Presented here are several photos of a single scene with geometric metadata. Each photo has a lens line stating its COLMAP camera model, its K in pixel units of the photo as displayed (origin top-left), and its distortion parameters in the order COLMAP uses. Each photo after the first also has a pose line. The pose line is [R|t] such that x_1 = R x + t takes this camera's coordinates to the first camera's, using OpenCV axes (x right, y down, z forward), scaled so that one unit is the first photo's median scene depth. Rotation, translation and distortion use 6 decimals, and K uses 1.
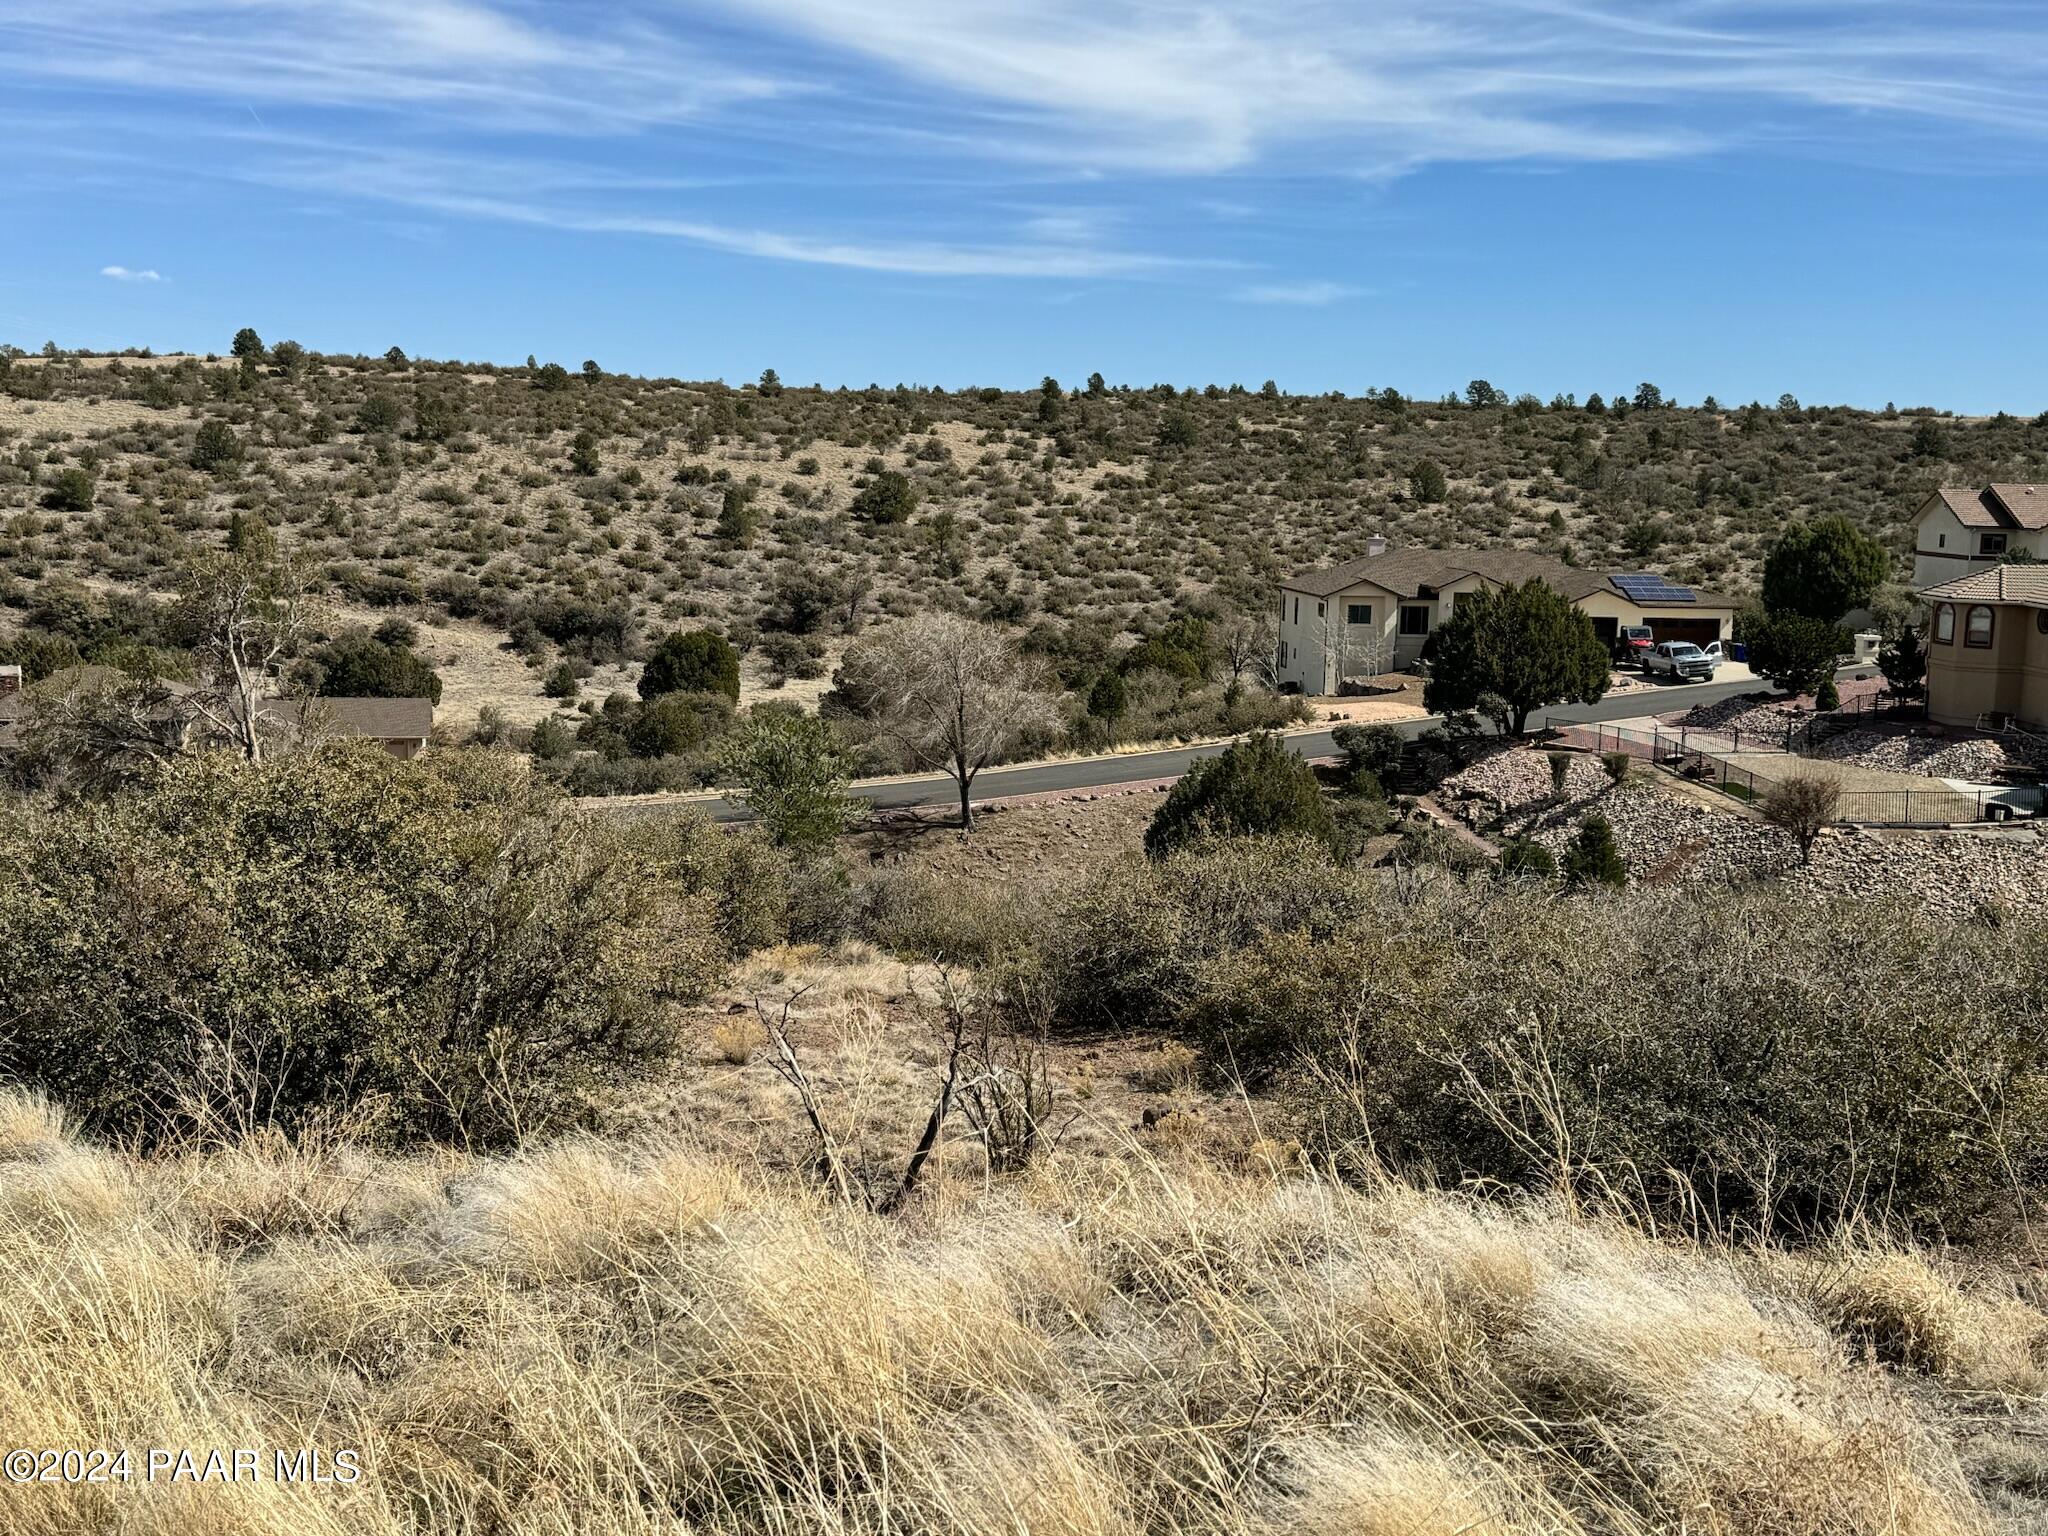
lens RADIAL K [[2292.2, 0, 1012.8], [0, 2292.2, 766.9], [0, 0, 1]] dist [0.237157, -0.585804]
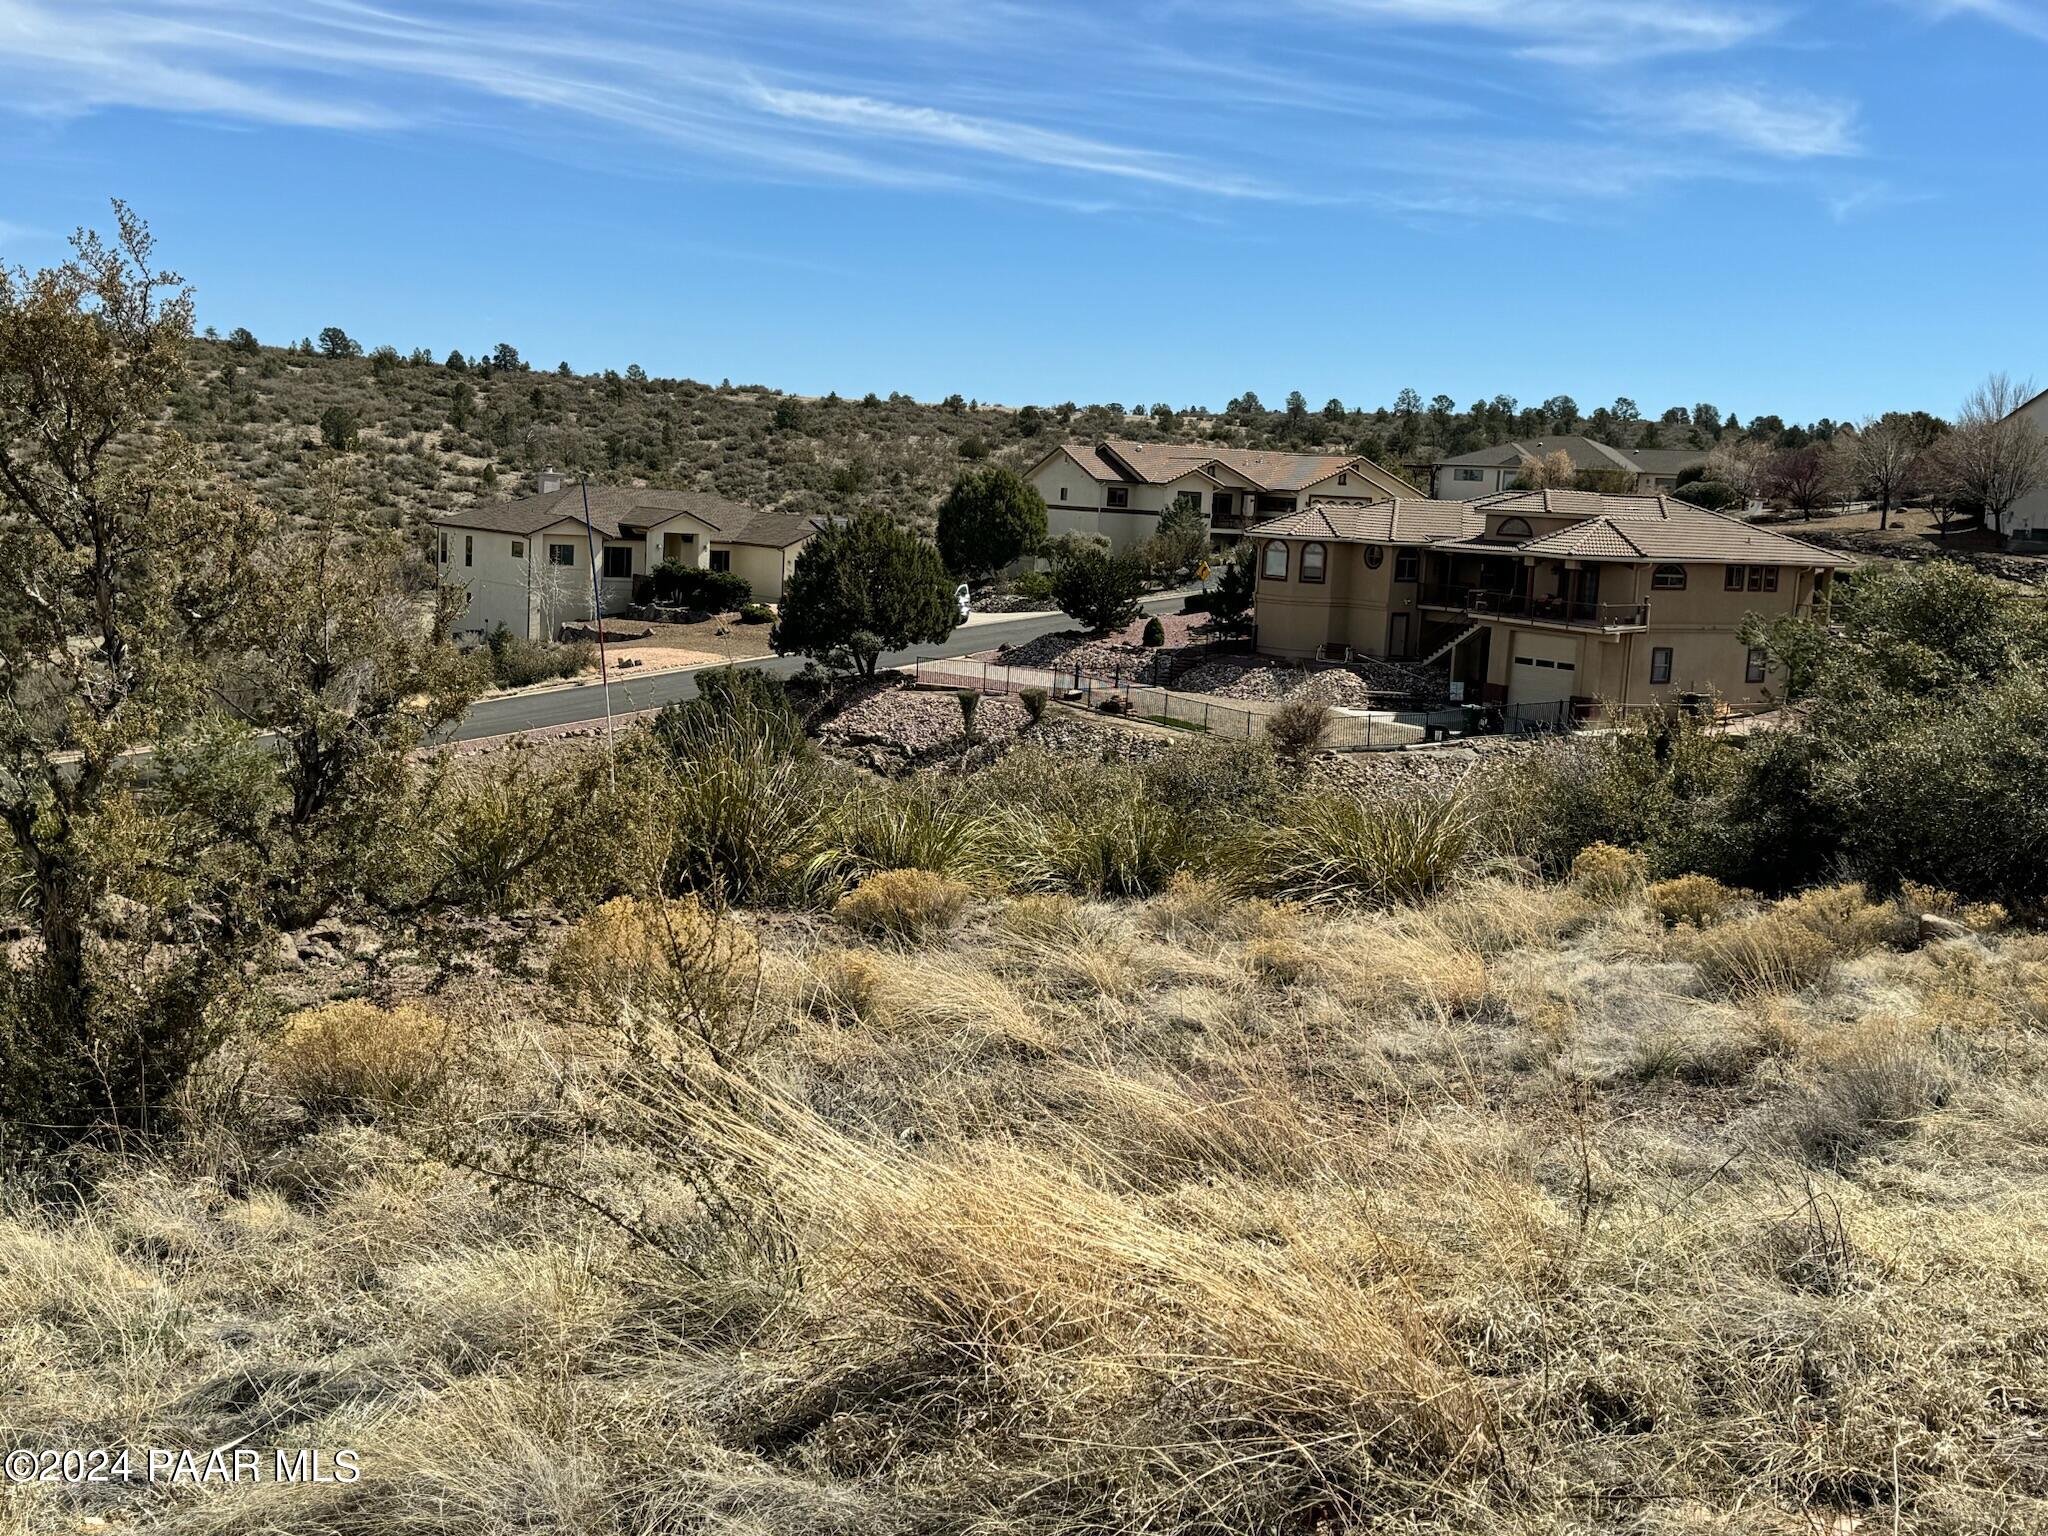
lens RADIAL K [[2287.1, 0, 1014.0], [0, 2287.1, 741.7], [0, 0, 1]] dist [0.200870, -0.490201]
pose [[0.854316, -0.033739, 0.518657, -0.091430], [0.032993, 0.999399, 0.010667, 0.001964], [-0.518705, 0.007999, 0.854916, 0.070606]]
